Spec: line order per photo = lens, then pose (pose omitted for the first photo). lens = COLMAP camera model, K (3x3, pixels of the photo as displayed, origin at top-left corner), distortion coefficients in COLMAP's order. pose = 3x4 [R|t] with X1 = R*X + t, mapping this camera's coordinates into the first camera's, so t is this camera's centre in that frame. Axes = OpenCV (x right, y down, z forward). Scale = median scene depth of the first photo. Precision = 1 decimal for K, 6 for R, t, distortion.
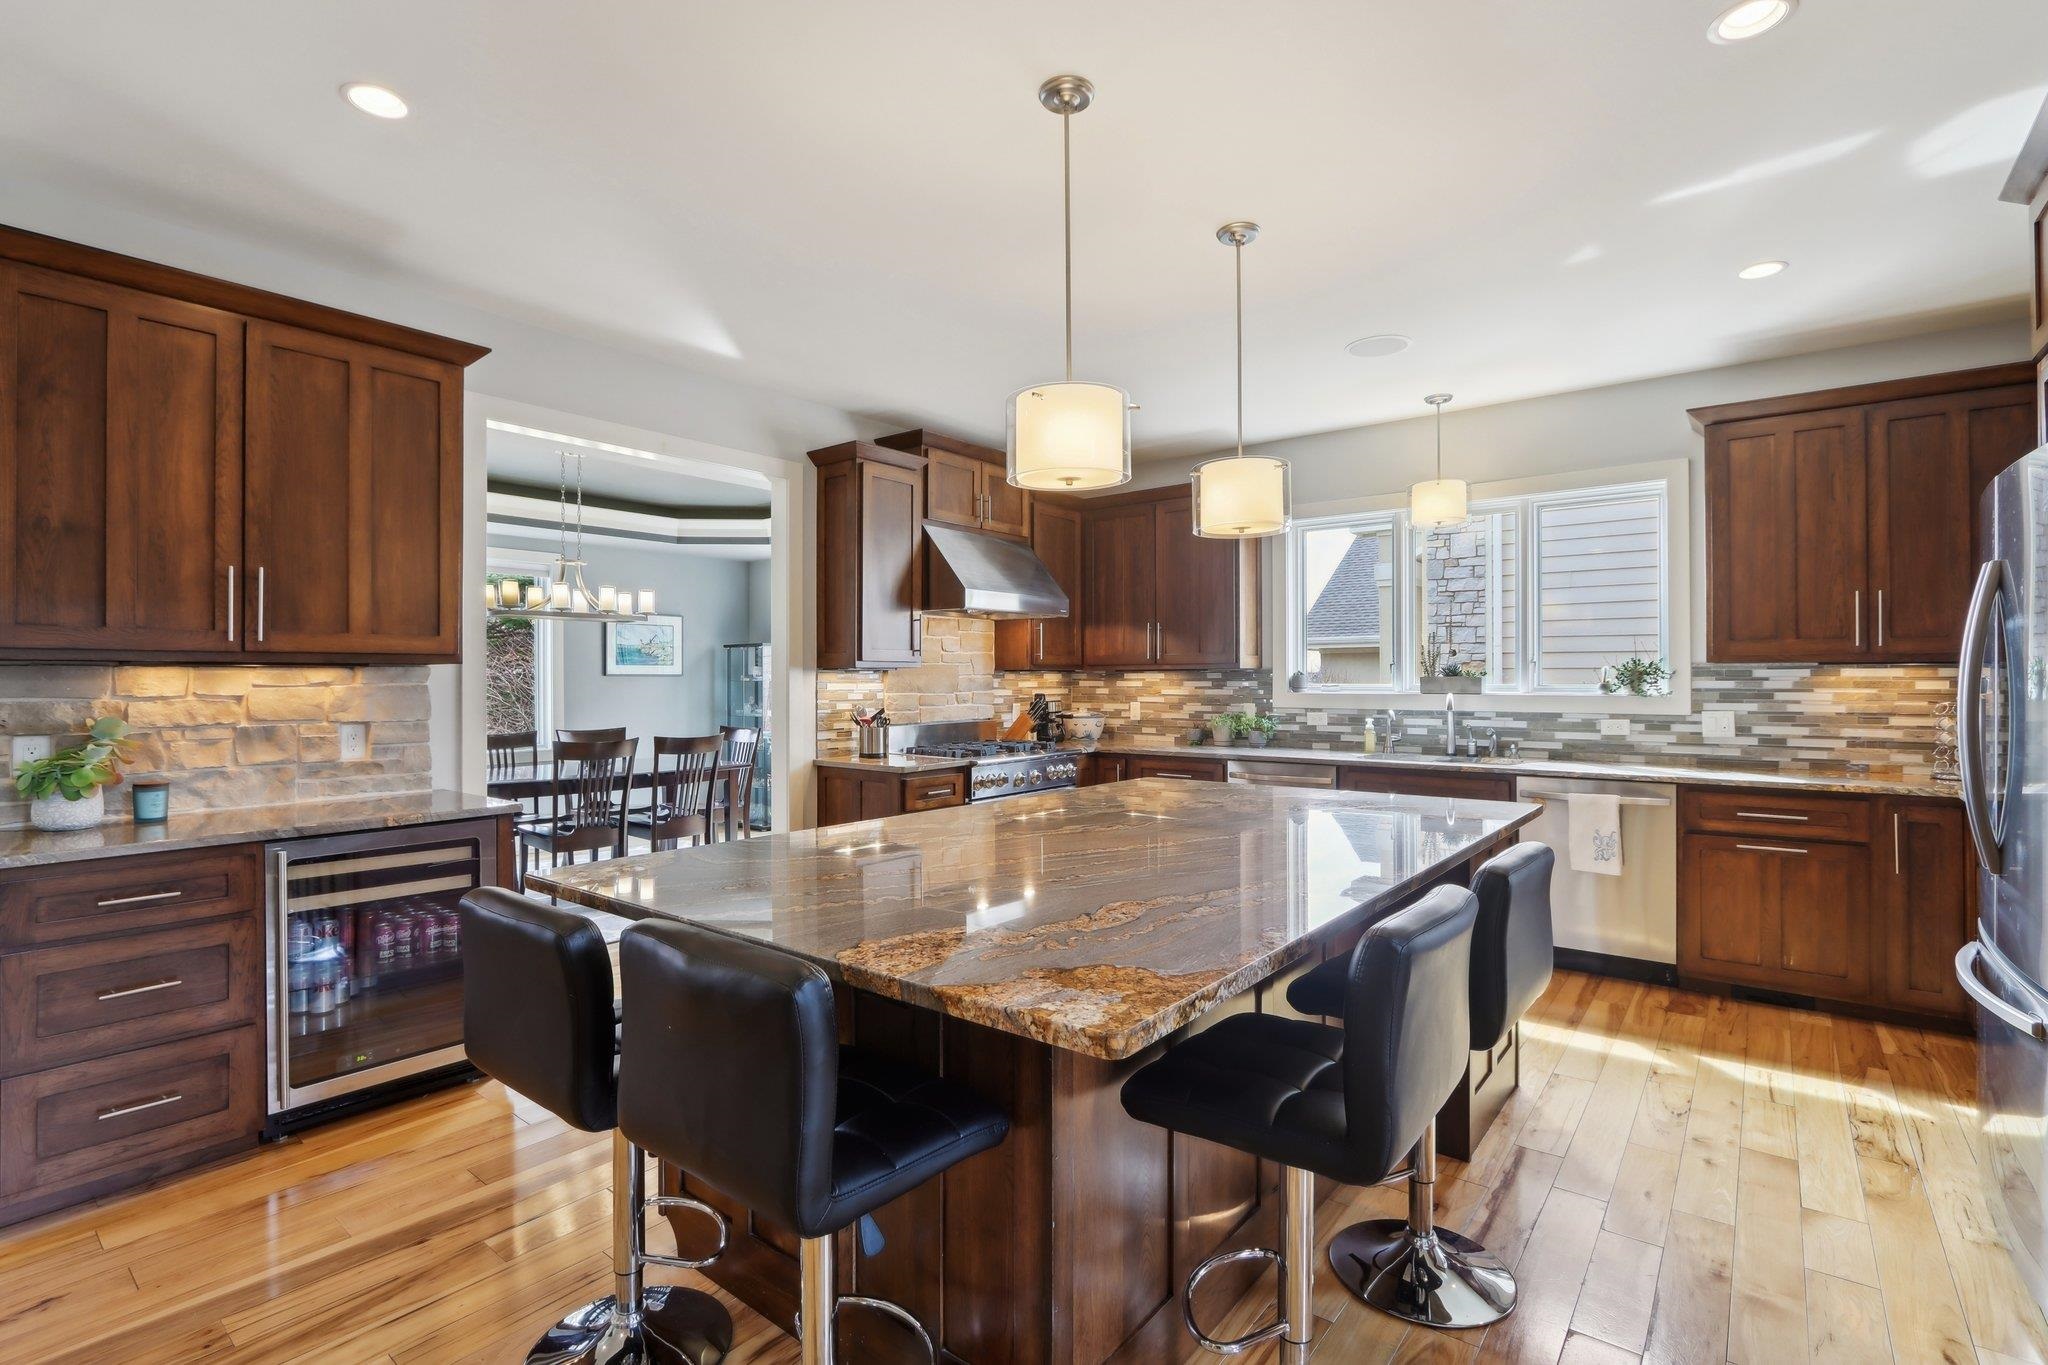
lens RADIAL K [[949.3, 0, 1013.1], [0, 949.3, 678.6], [0, 0, 1]] dist [-0.018205, 0.003444]
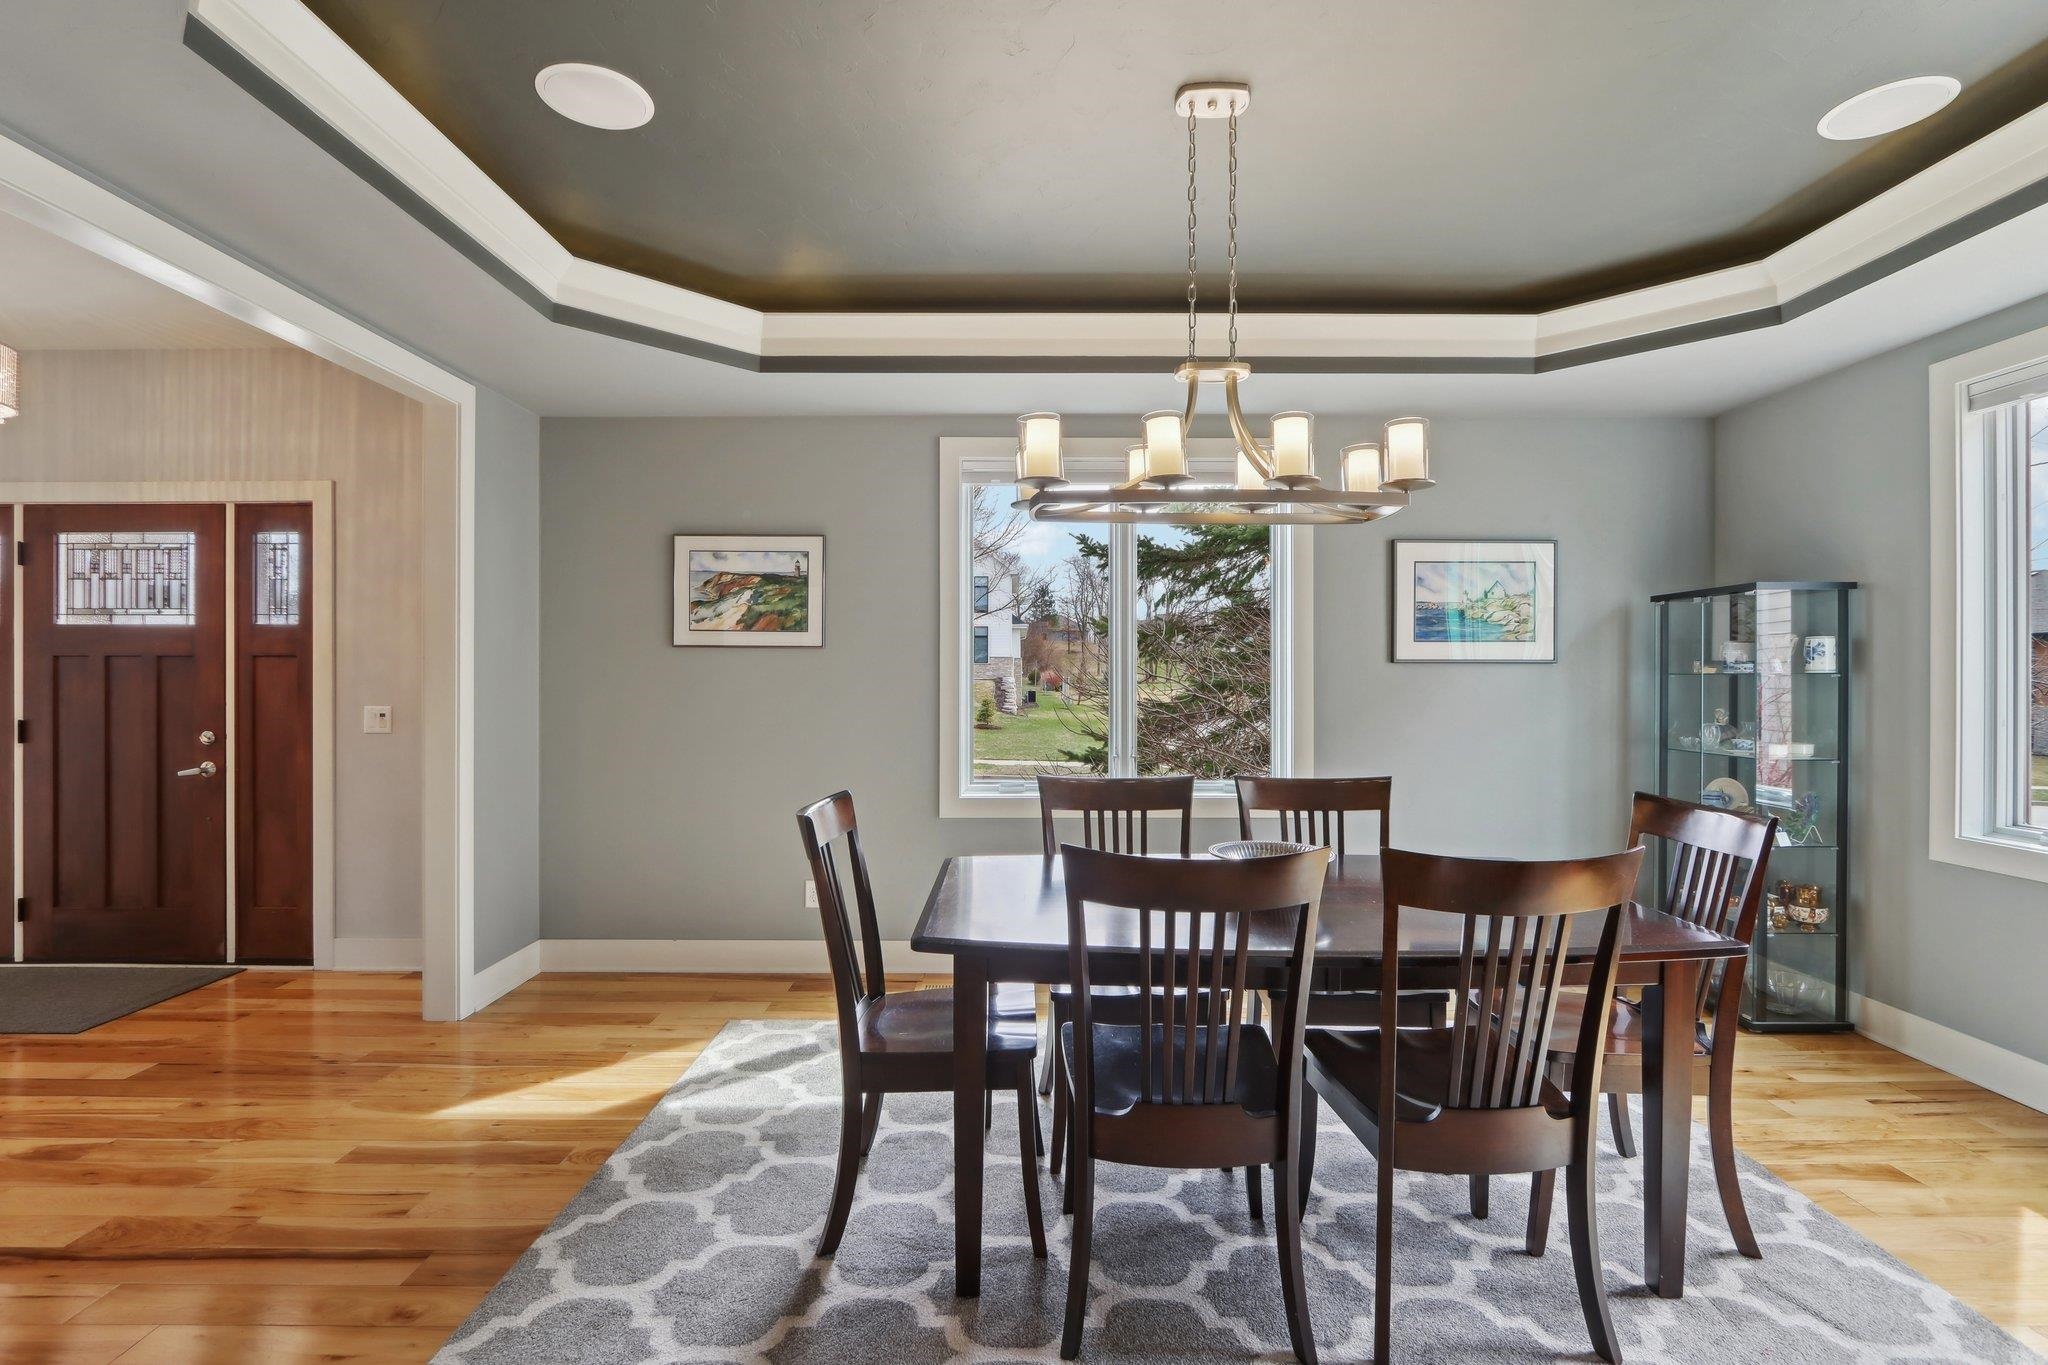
lens RADIAL K [[949.3, 0, 1021.8], [0, 949.3, 676.8], [0, 0, 1]] dist [-0.018205, 0.003444]
pose [[0.627853, 0.003887, -0.778323, -0.243547], [-0.002784, 0.999992, 0.002748, 0.006548], [0.778327, 0.000442, 0.627859, 0.819235]]
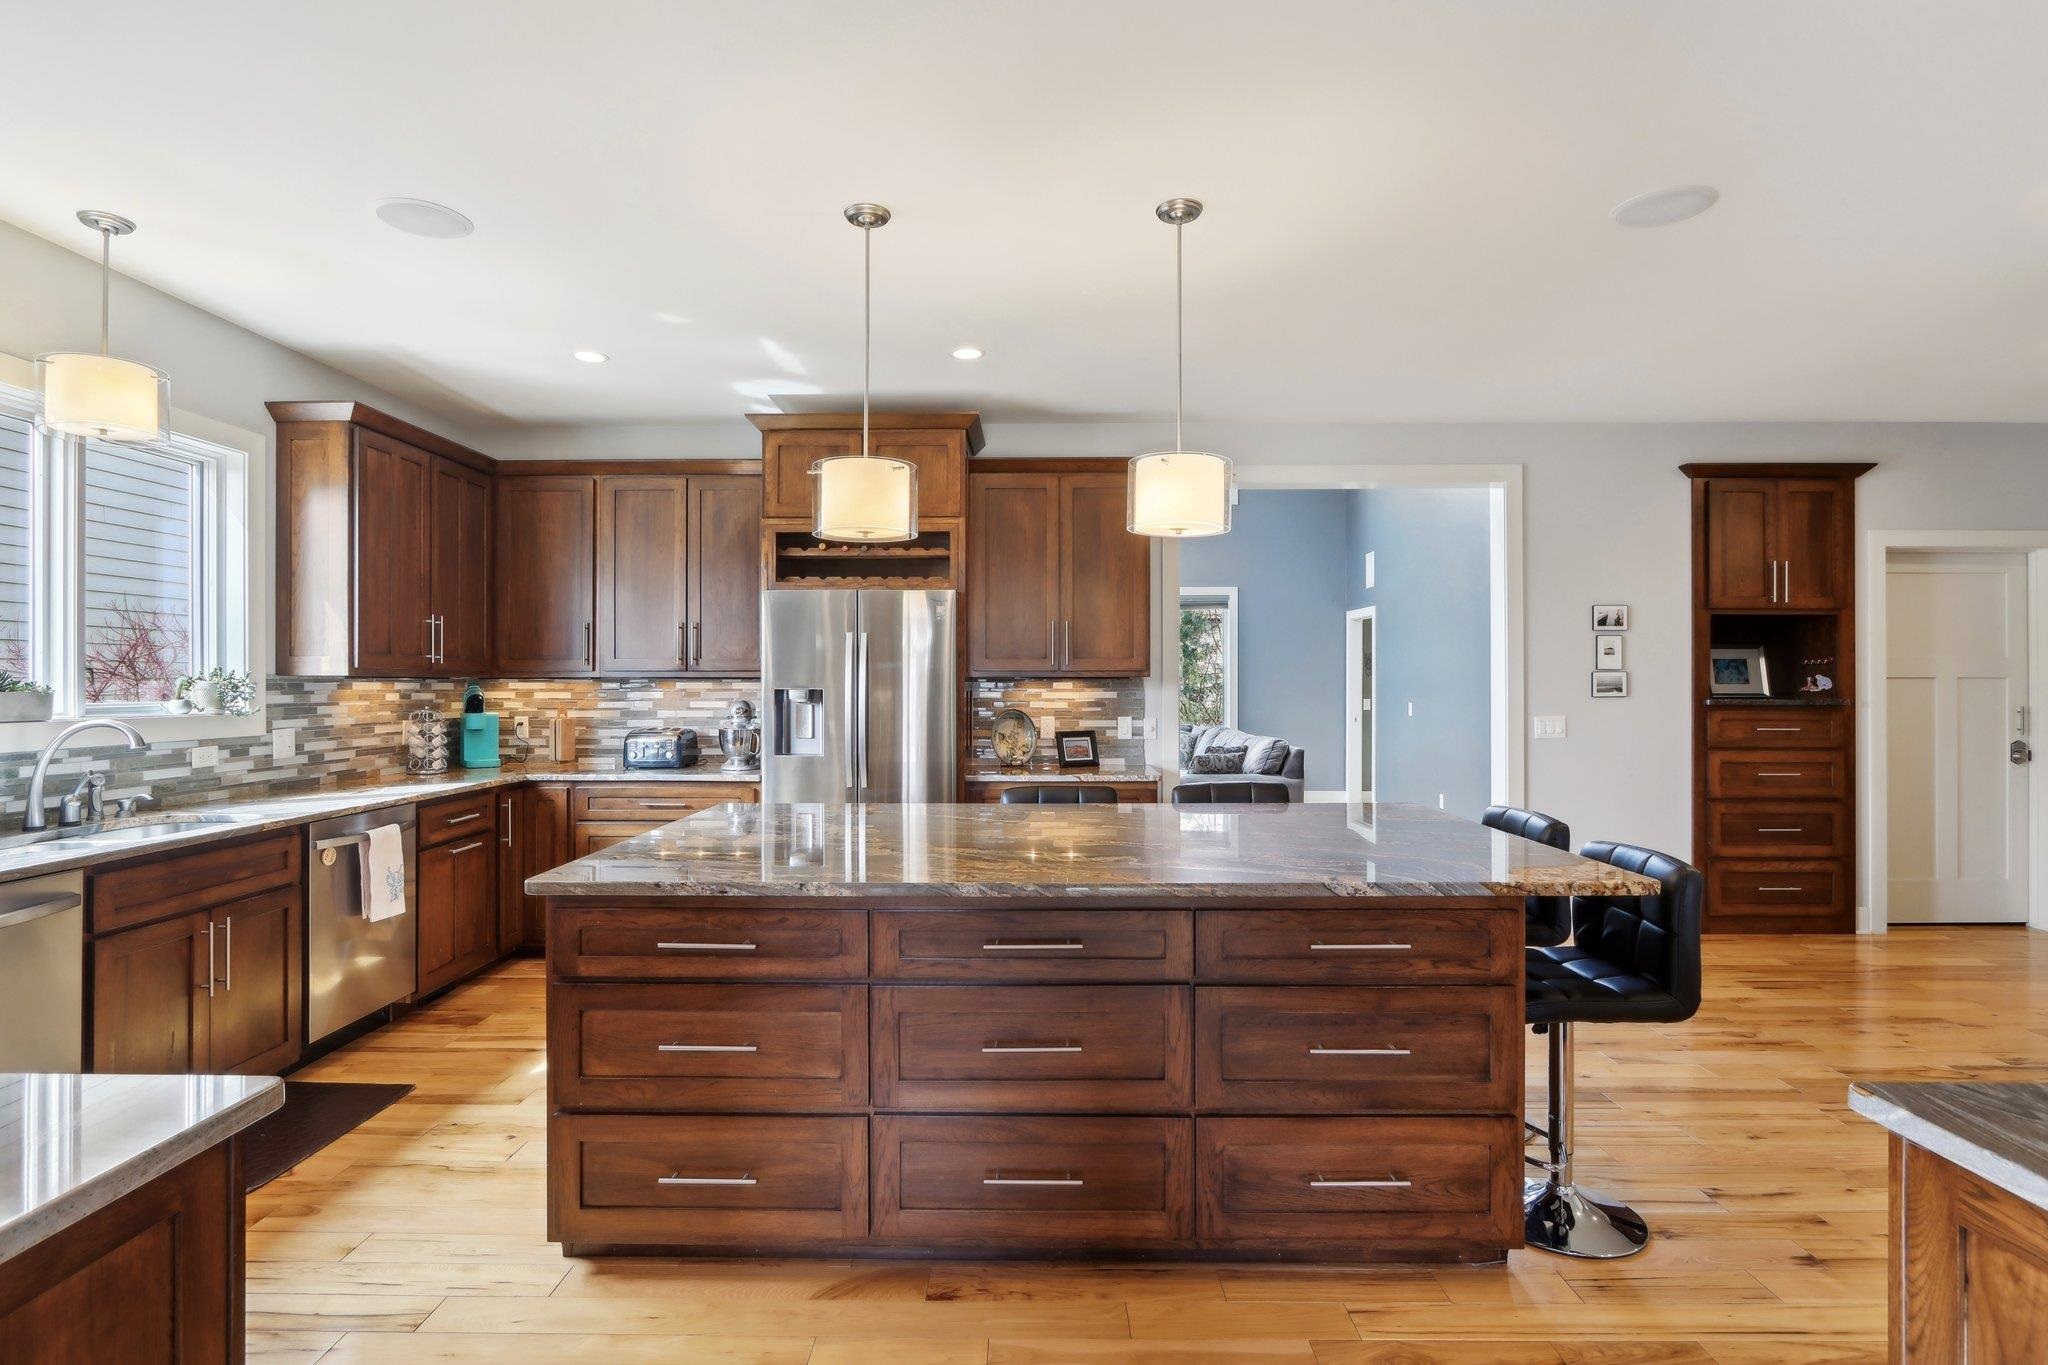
lens RADIAL K [[1028.6, 0, 1023.1], [0, 1028.6, 679.0], [0, 0, 1]] dist [-0.015012, -0.000195]
pose [[-0.620770, 0.003944, 0.783982, -0.396814], [0.000659, 0.999990, -0.004509, -0.007182], [-0.783992, -0.002283, -0.620767, 0.925611]]
